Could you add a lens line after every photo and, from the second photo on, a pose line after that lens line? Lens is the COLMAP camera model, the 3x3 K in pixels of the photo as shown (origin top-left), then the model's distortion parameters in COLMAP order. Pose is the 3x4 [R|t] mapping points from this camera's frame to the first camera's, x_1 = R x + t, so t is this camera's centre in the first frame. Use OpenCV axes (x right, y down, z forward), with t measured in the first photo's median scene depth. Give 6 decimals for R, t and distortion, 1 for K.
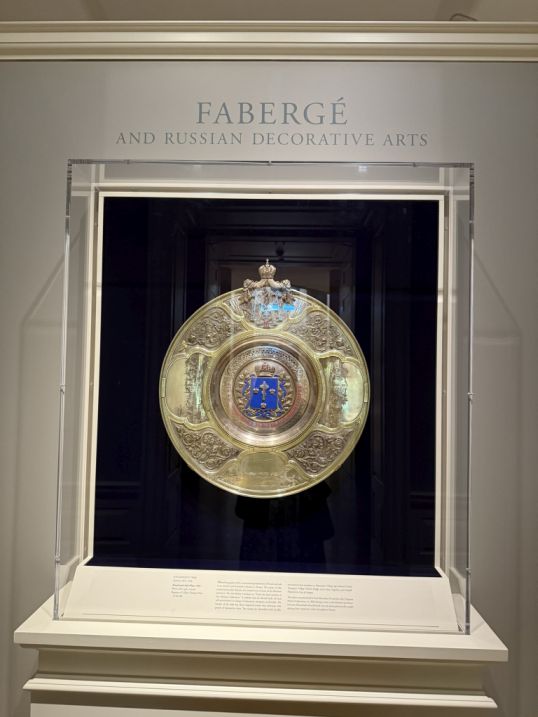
lens RADIAL K [[520.8, 0, 269.8], [0, 520.8, 356.6], [0, 0, 1]] dist [-0.024657, -0.004165]
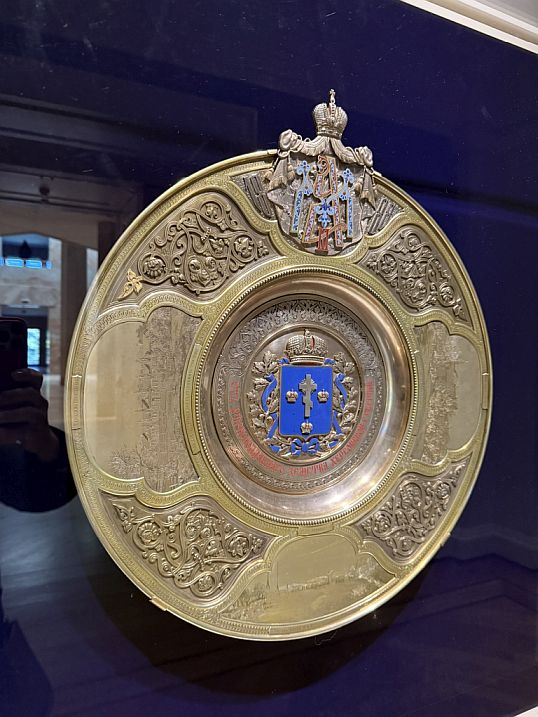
lens RADIAL K [[520.8, 0, 267.1], [0, 520.8, 362.5], [0, 0, 1]] dist [-0.024657, -0.004165]
pose [[0.890198, -0.022505, 0.455018, -0.247797], [-0.013269, 0.997075, 0.075275, 0.004087], [-0.455381, -0.073047, 0.887295, 0.628829]]
